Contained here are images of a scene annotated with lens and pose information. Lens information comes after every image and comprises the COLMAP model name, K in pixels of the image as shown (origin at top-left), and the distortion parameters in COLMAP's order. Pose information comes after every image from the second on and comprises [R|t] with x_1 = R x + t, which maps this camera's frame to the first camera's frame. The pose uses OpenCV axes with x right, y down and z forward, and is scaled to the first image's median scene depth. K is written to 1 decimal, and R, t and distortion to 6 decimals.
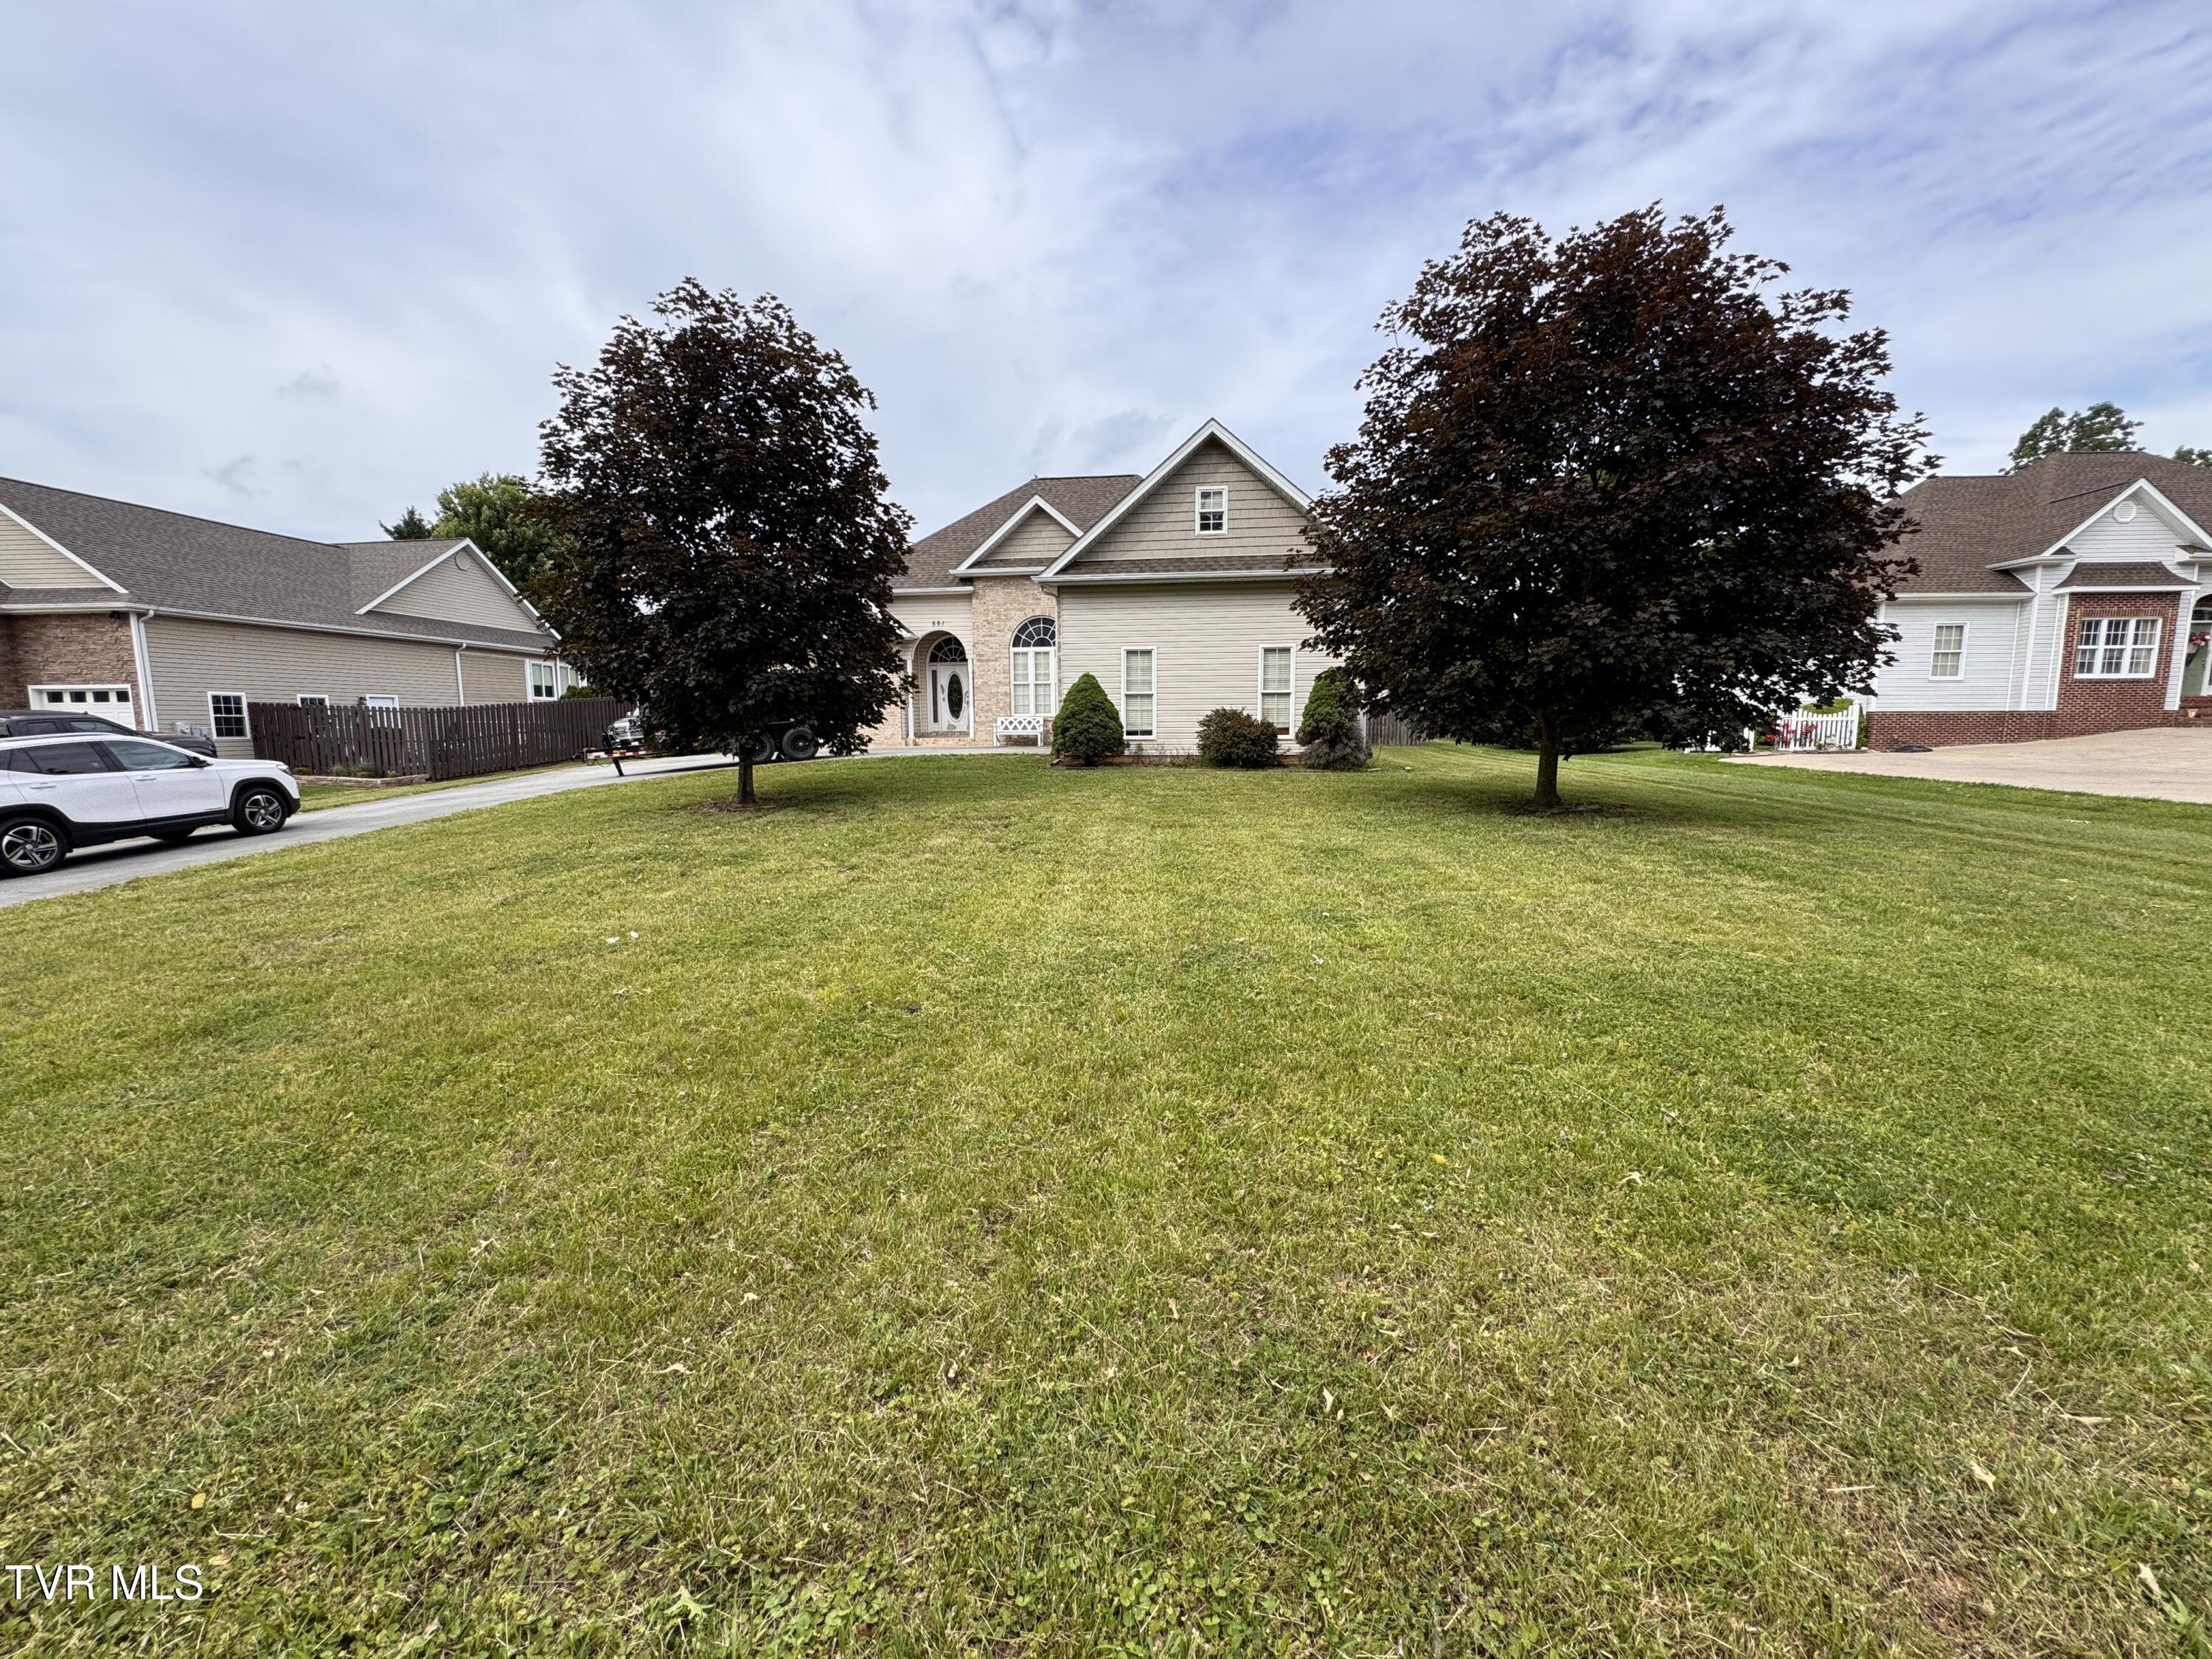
lens RADIAL K [[885.2, 0, 1106.0], [0, 885.2, 829.5], [0, 0, 1]] dist [-0.002459, -0.000019]
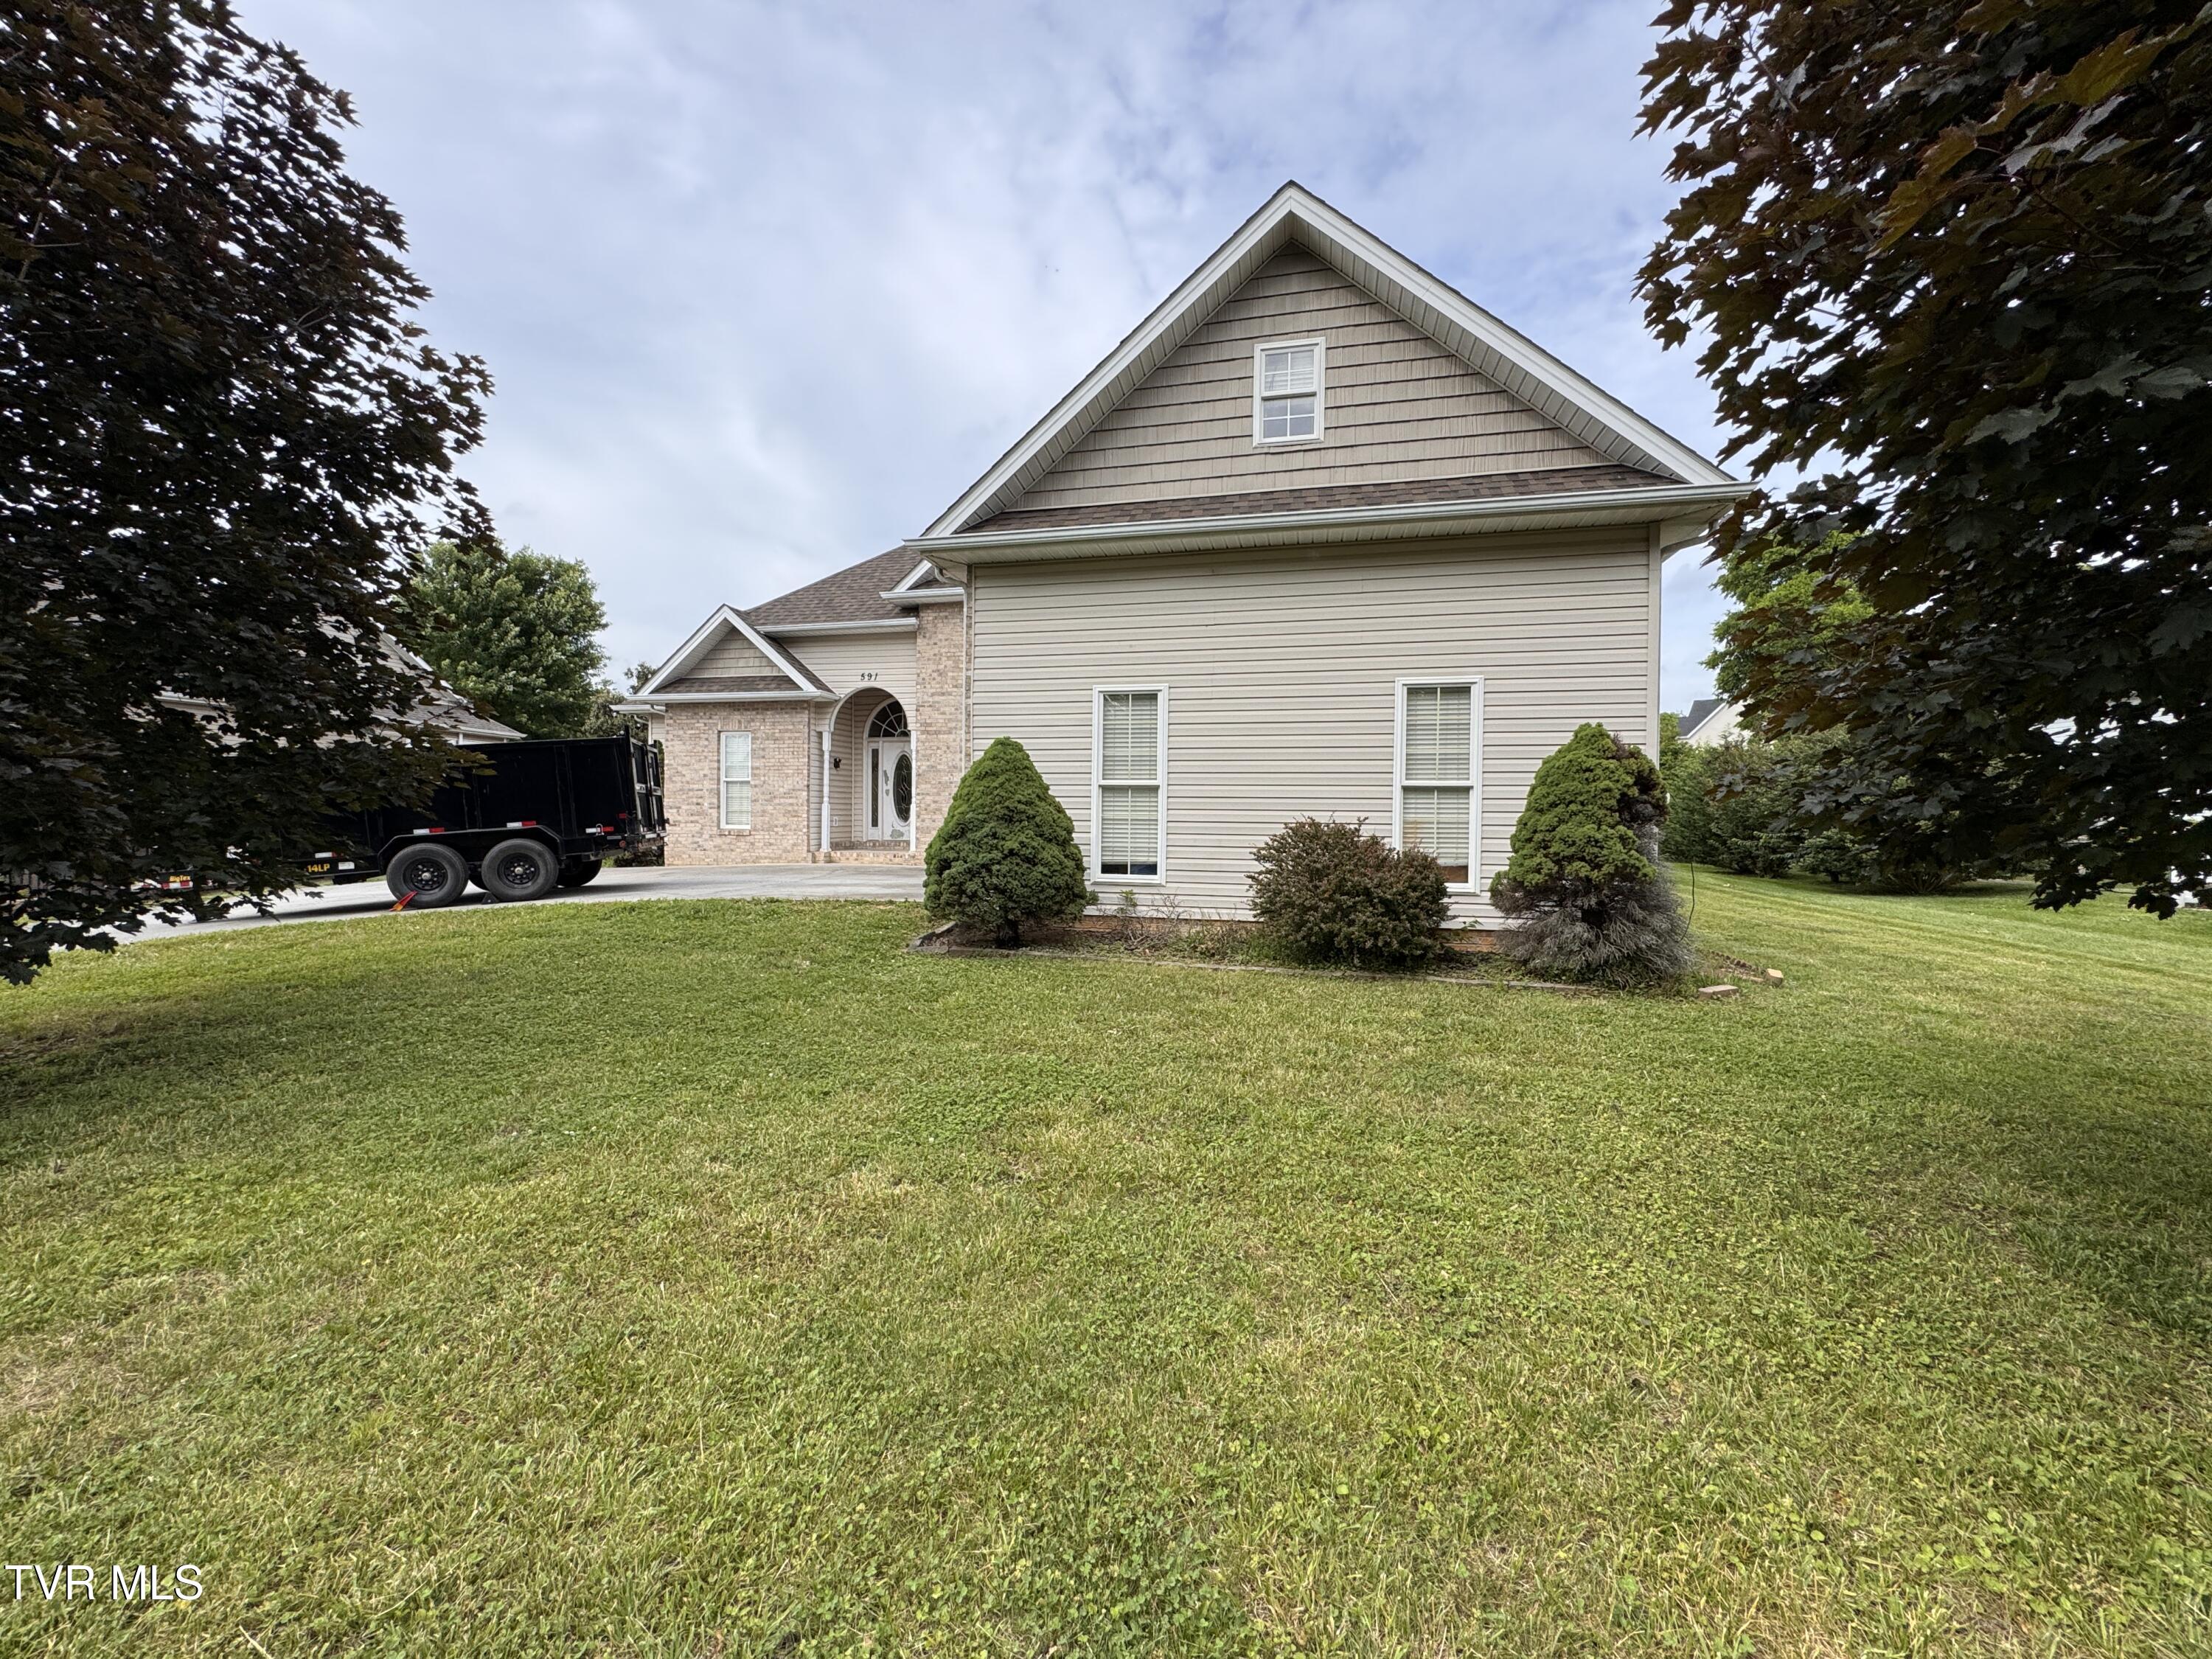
lens RADIAL K [[885.2, 0, 1106.0], [0, 885.2, 829.5], [0, 0, 1]] dist [-0.002459, -0.000019]
pose [[0.994531, 0.018142, -0.102857, 0.074578], [-0.029063, 0.993973, -0.105699, -0.081840], [0.100319, 0.108110, 0.989064, 0.549595]]
